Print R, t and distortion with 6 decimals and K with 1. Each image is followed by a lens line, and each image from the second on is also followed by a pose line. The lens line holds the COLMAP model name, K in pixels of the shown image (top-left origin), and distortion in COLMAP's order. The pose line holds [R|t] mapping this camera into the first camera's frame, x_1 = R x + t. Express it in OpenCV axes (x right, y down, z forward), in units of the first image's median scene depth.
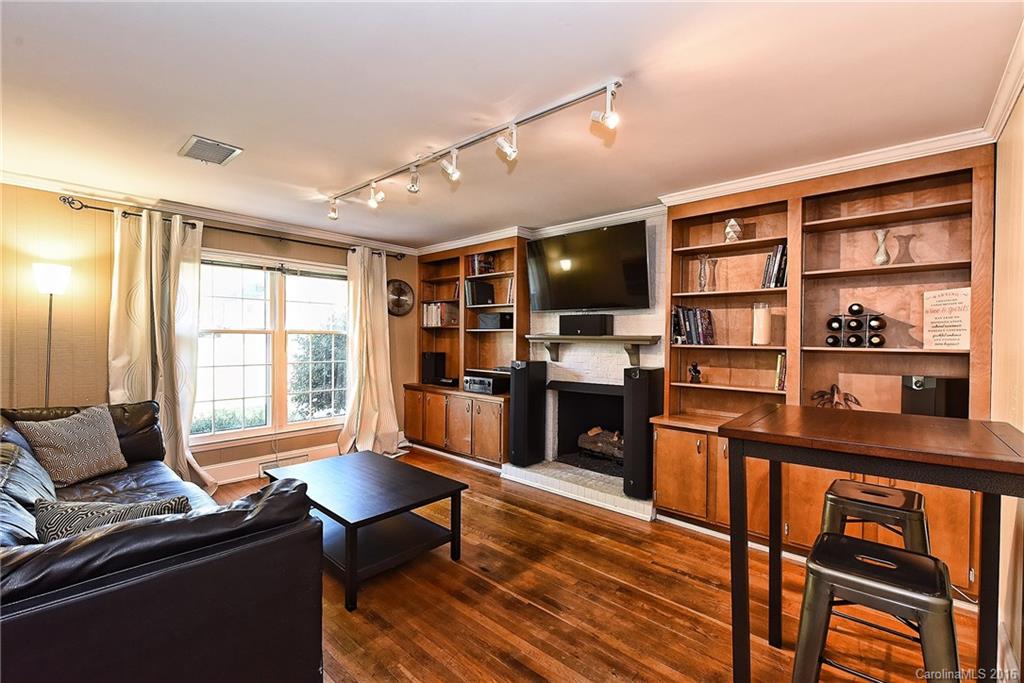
lens RADIAL K [[456.0, 0, 512.1], [0, 456.0, 338.5], [0, 0, 1]] dist [0.002564, -0.000076]
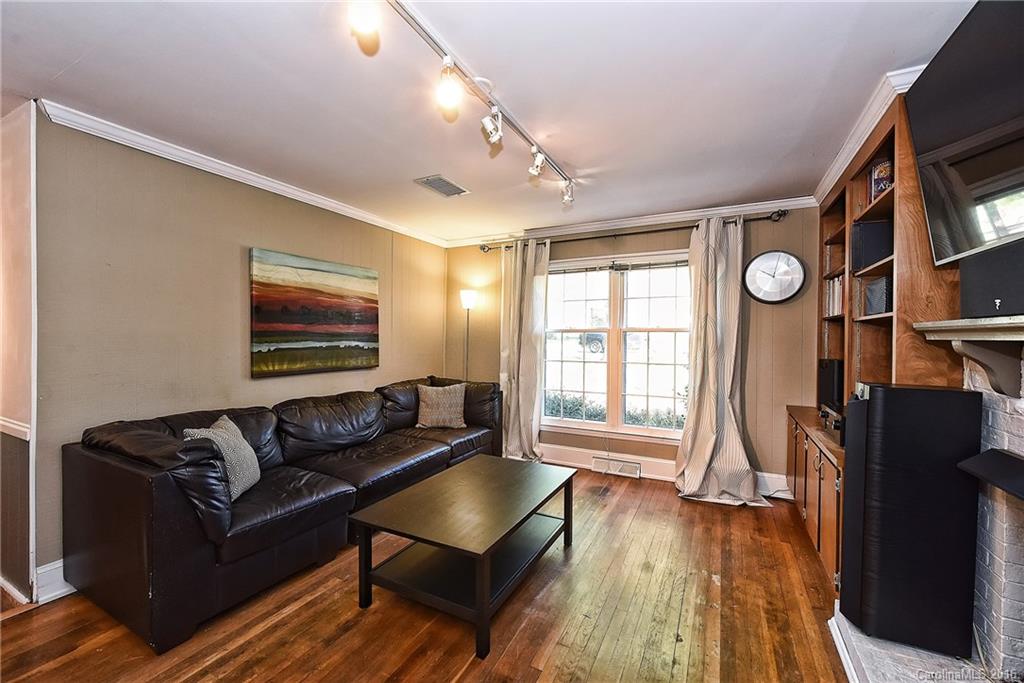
lens RADIAL K [[414.7, 0, 509.3], [0, 414.7, 339.4], [0, 0, 1]] dist [0.000446, 0.000019]
pose [[0.251535, -0.003479, -0.967842, 0.322391], [-0.005780, 0.999970, -0.005096, 0.012240], [0.967831, 0.006876, 0.251508, 0.583676]]
